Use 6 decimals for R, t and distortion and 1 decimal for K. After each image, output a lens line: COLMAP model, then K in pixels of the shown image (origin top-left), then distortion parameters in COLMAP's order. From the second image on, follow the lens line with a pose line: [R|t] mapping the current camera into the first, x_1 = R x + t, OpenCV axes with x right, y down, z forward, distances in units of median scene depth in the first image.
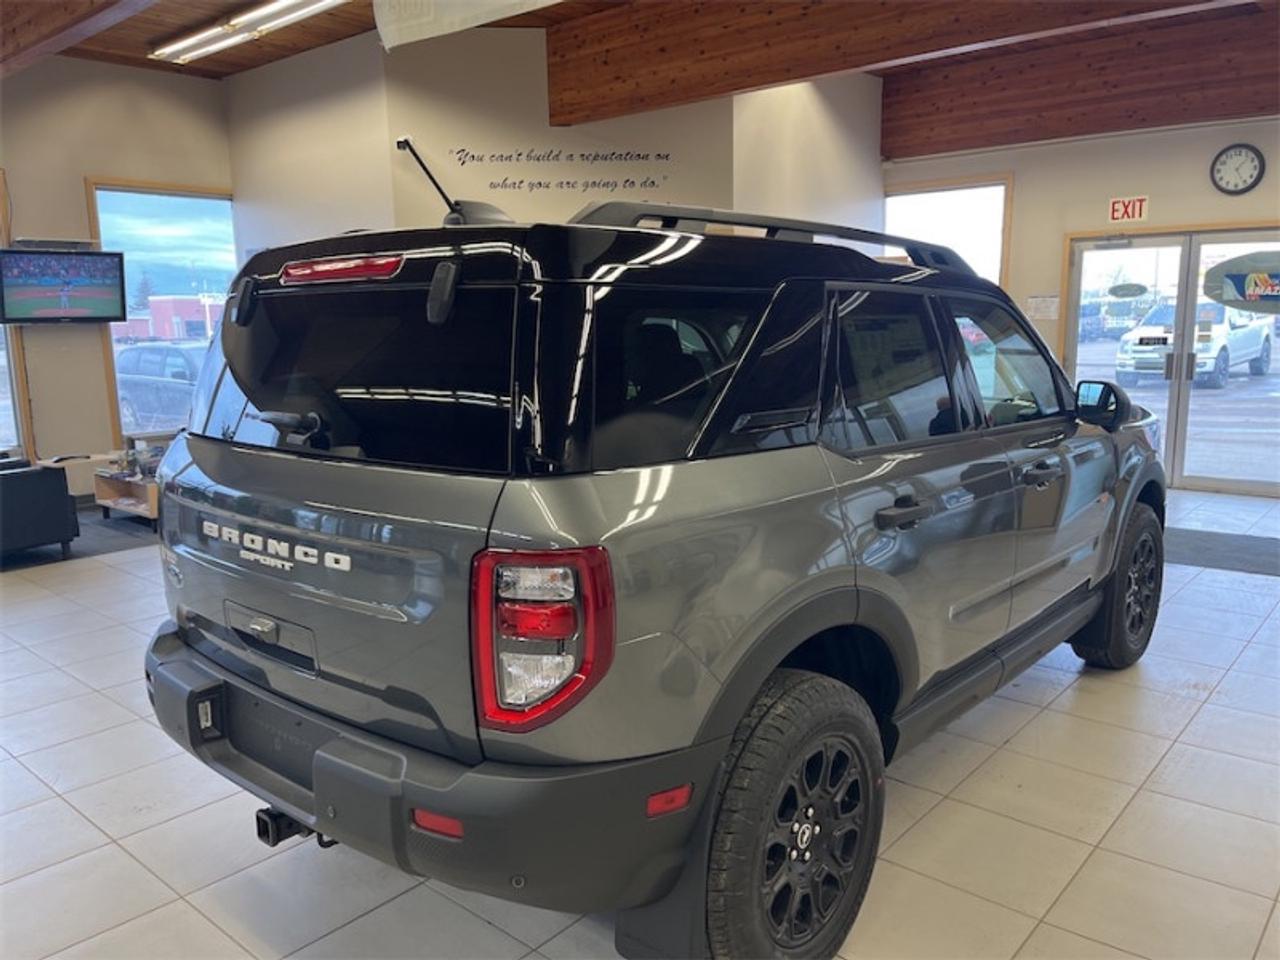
lens RADIAL K [[963.8, 0, 645.2], [0, 963.8, 487.7], [0, 0, 1]] dist [0.063024, -0.096771]
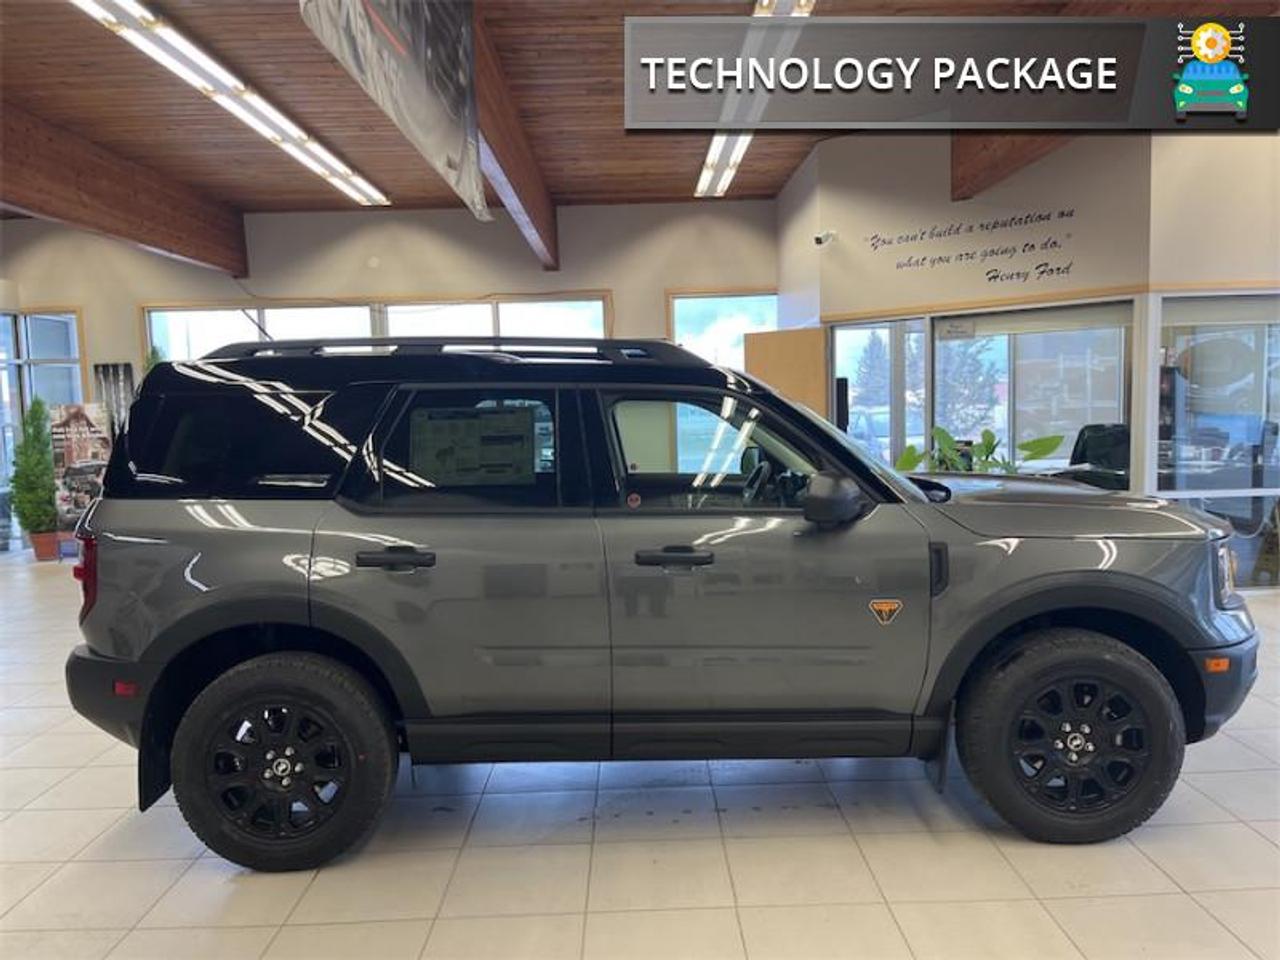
lens RADIAL K [[963.8, 0, 641.4], [0, 963.8, 472.8], [0, 0, 1]] dist [0.063024, -0.096771]
pose [[0.650201, 0.058903, -0.757475, 0.462345], [-0.115854, 0.993017, -0.022227, -0.031342], [0.750877, 0.102209, 0.652485, 0.122473]]
